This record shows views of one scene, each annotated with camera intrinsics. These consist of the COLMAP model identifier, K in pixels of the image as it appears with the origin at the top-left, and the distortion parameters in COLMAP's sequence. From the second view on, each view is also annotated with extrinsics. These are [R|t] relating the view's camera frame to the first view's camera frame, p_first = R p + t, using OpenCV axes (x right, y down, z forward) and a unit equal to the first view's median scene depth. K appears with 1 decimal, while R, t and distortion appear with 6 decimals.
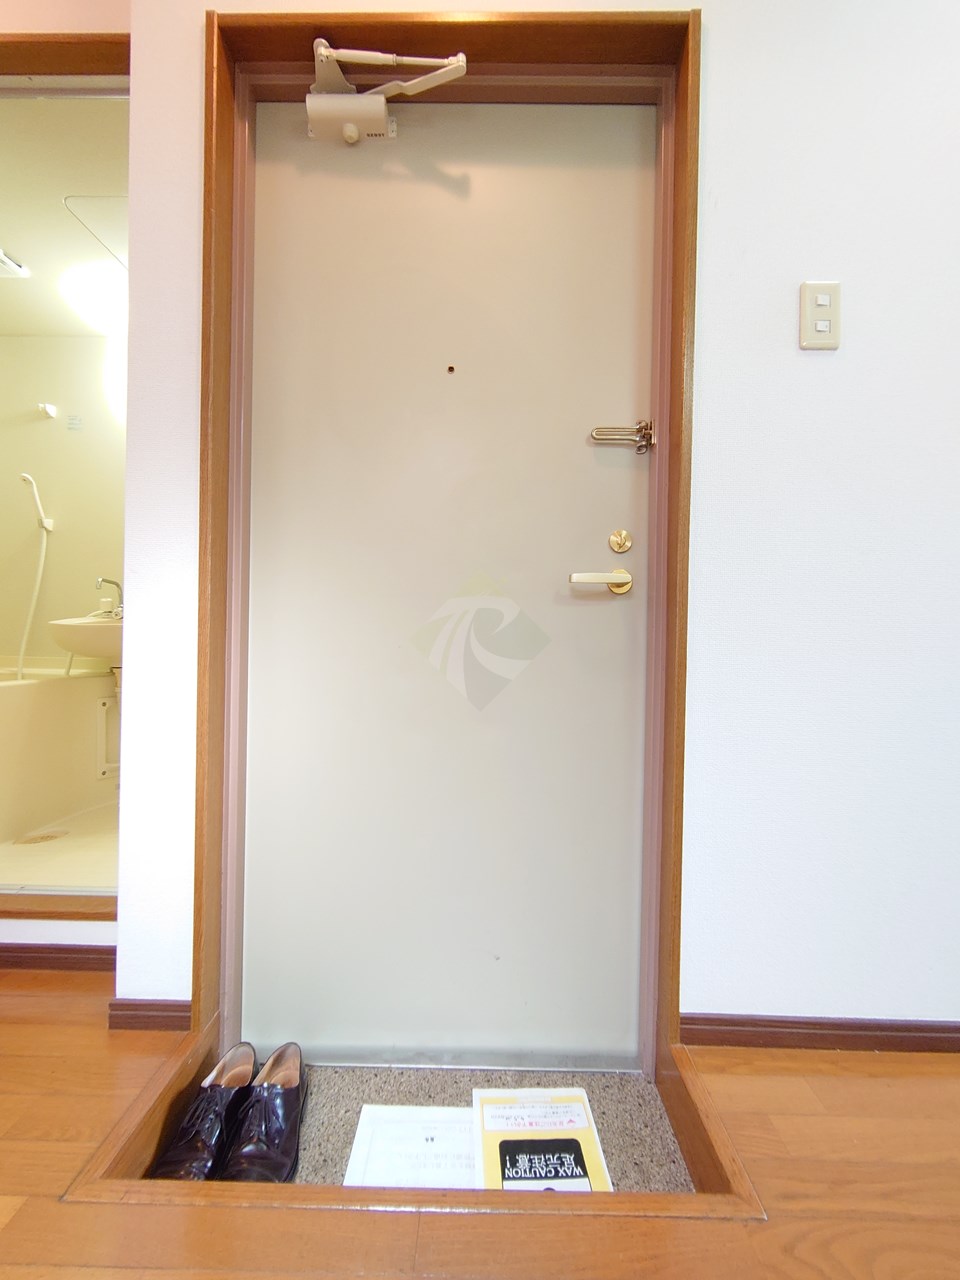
lens RADIAL K [[547.1, 0, 480.0], [0, 547.1, 640.0], [0, 0, 1]] dist [-0.000265, 0.000075]
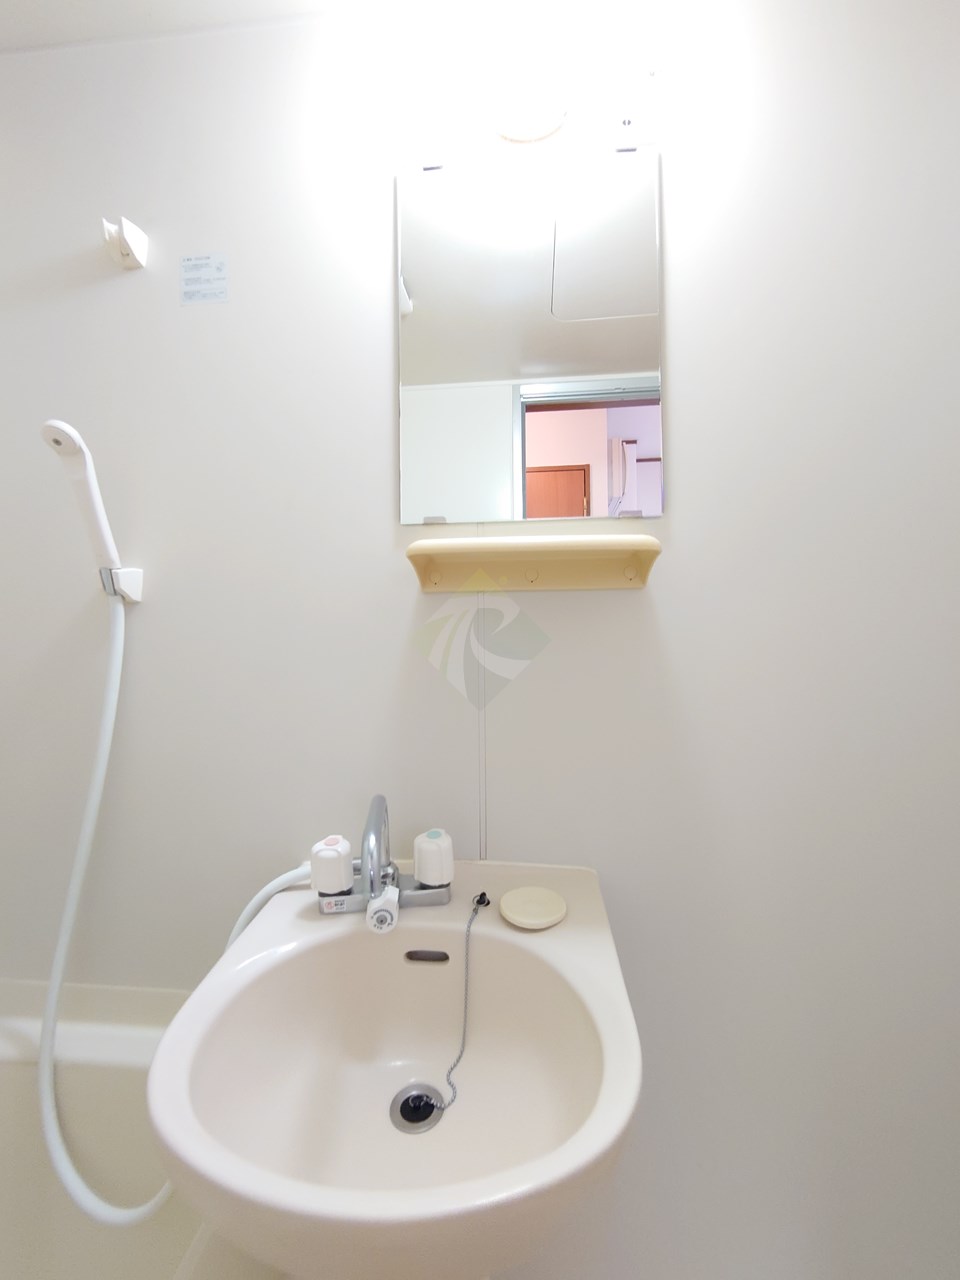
lens RADIAL K [[547.1, 0, 480.0], [0, 547.1, 640.0], [0, 0, 1]] dist [-0.000265, 0.000075]
pose [[0.995560, -0.027143, -0.090135, -0.551330], [0.024262, 0.999164, -0.032908, -0.160868], [0.090953, 0.030575, 0.995386, 0.693219]]
